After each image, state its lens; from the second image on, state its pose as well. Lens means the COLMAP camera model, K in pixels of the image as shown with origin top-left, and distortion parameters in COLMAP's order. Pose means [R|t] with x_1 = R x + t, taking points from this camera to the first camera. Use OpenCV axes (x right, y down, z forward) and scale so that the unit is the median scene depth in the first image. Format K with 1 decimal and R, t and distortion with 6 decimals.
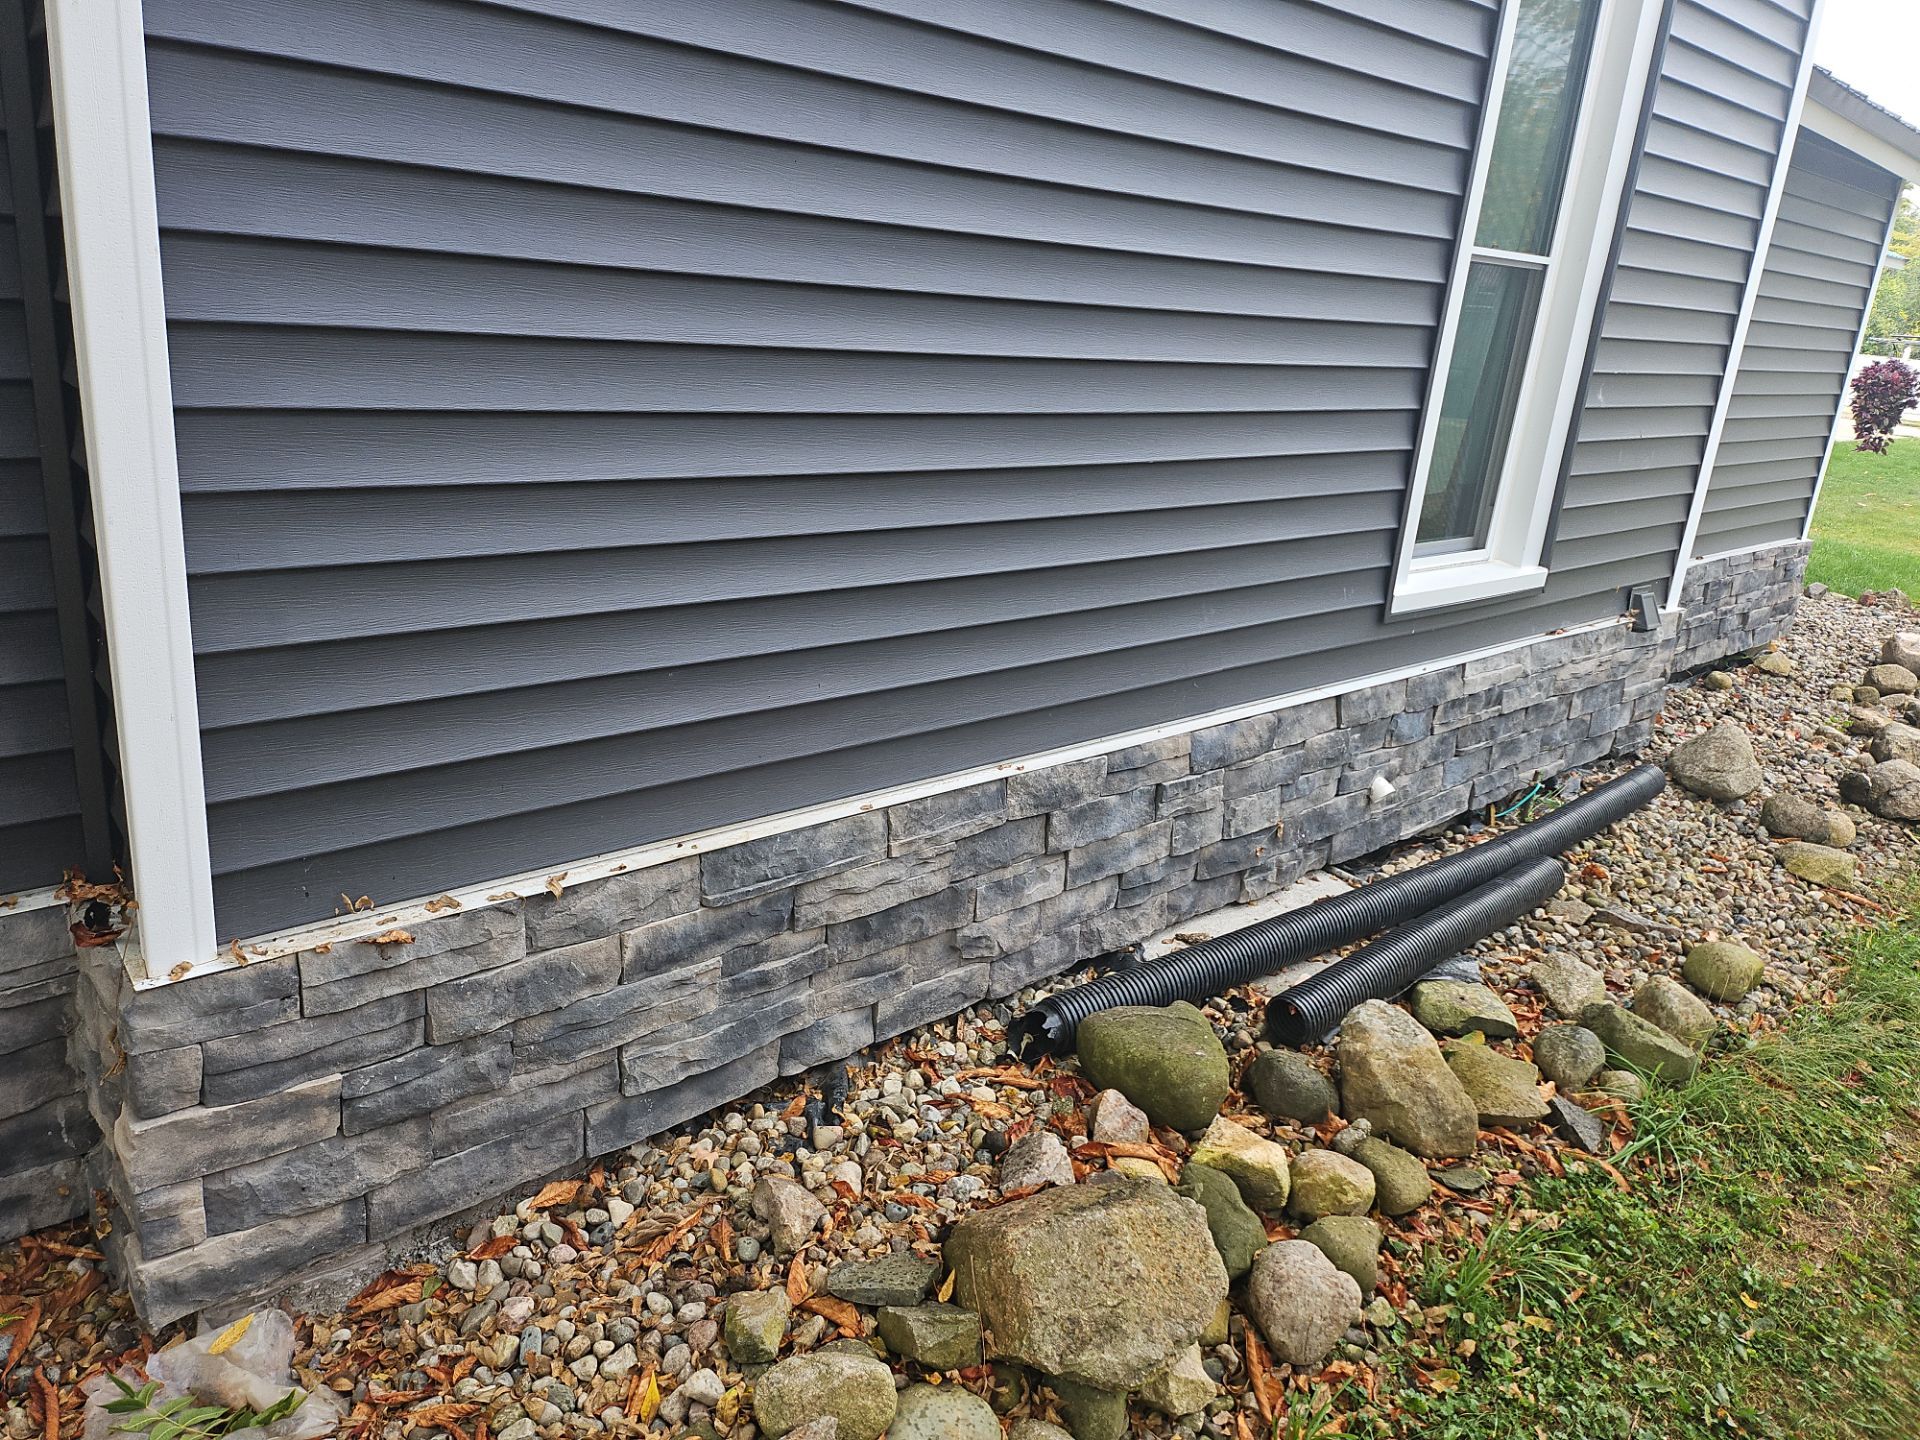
lens RADIAL K [[1355.2, 0, 998.8], [0, 1355.2, 696.3], [0, 0, 1]] dist [0.079499, -0.088531]
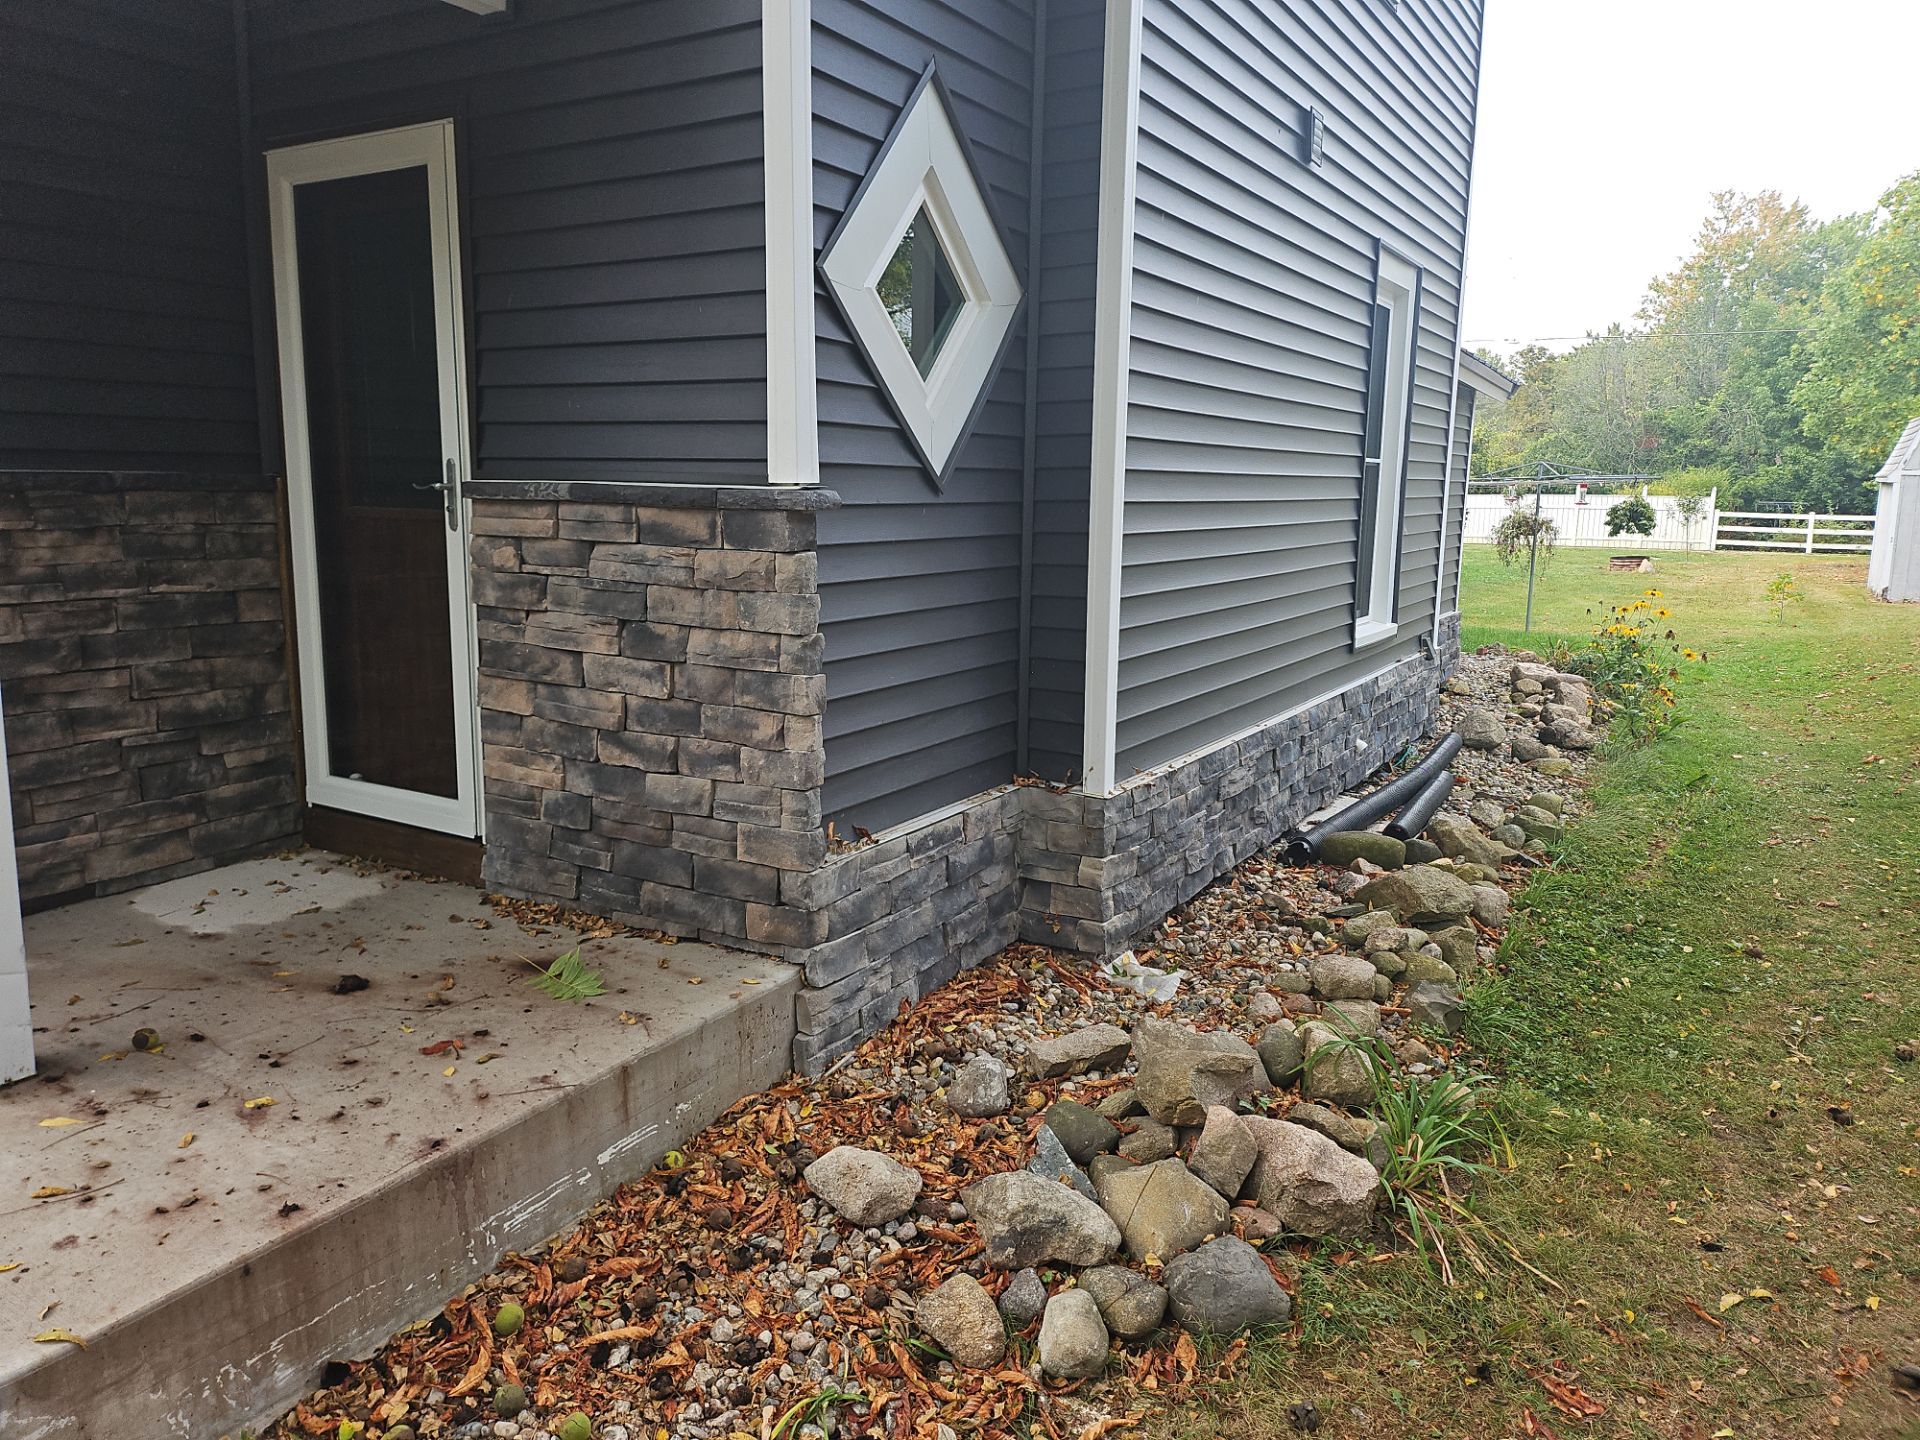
lens RADIAL K [[1355.2, 0, 998.8], [0, 1355.2, 696.3], [0, 0, 1]] dist [0.079499, -0.088531]
pose [[0.948712, -0.121801, 0.291735, -0.700487], [0.159294, 0.981270, -0.108331, 0.123559], [-0.273076, 0.149247, 0.950345, -0.606194]]
